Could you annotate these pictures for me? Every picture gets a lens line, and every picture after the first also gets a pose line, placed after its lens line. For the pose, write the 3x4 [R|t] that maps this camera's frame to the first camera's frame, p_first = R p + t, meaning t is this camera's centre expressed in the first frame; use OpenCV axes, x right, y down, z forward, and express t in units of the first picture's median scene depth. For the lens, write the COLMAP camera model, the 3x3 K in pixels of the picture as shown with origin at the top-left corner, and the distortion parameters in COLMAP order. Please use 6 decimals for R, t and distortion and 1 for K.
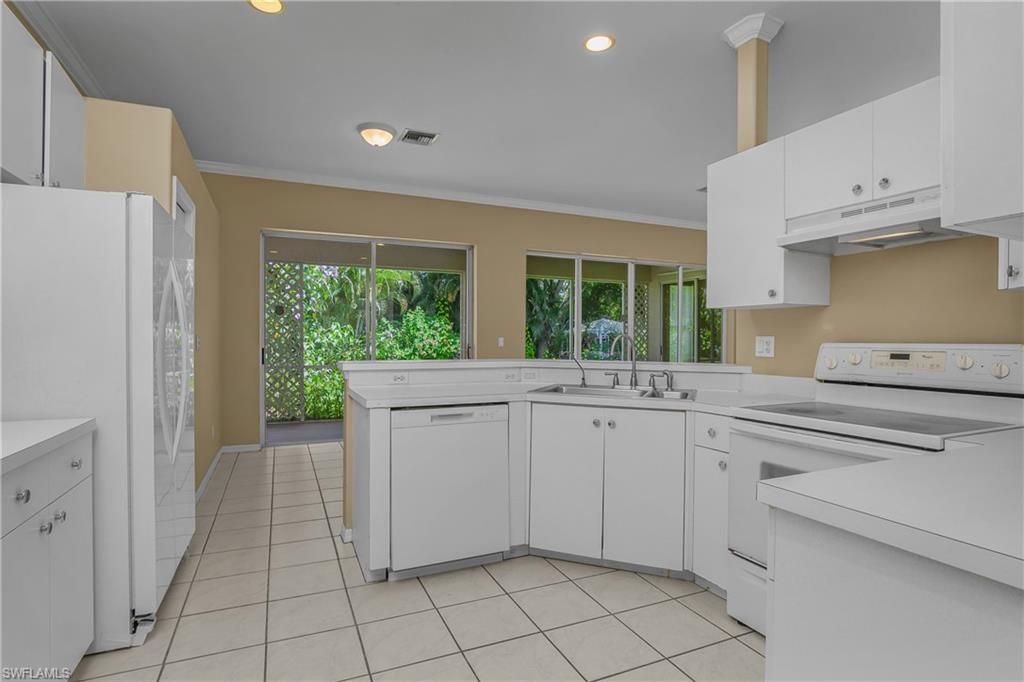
lens RADIAL K [[513.5, 0, 494.0], [0, 513.5, 342.8], [0, 0, 1]] dist [-0.021355, 0.000677]
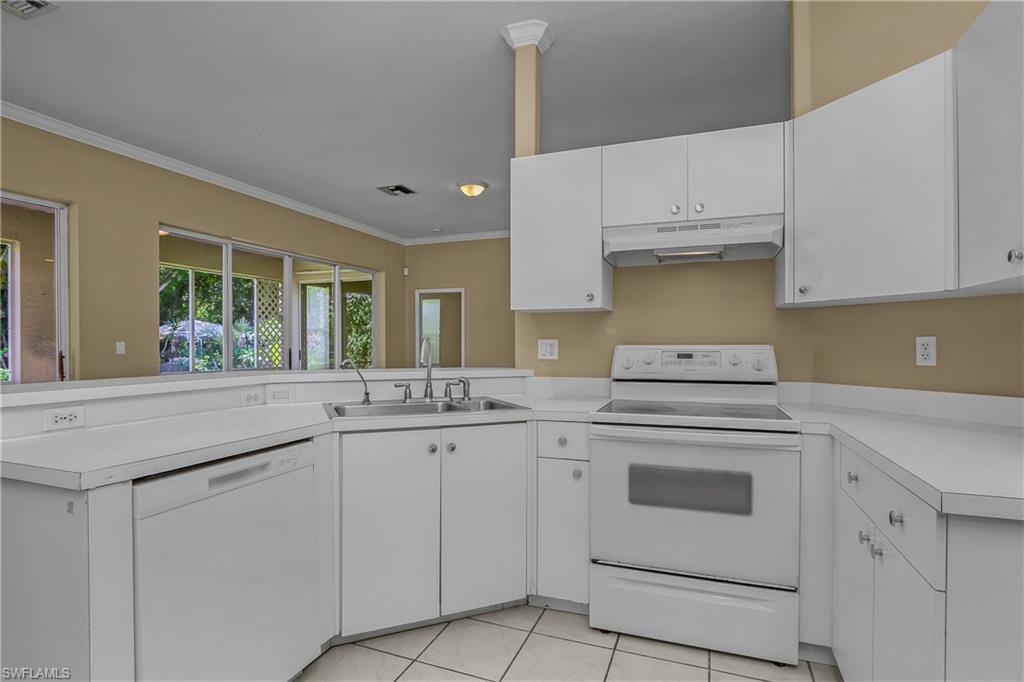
lens RADIAL K [[513.5, 0, 507.9], [0, 513.5, 346.8], [0, 0, 1]] dist [-0.021355, 0.000677]
pose [[0.704791, -0.011271, 0.709326, -0.272436], [0.010473, 0.999930, 0.005483, -0.004438], [-0.709338, 0.003565, 0.704859, 0.350351]]
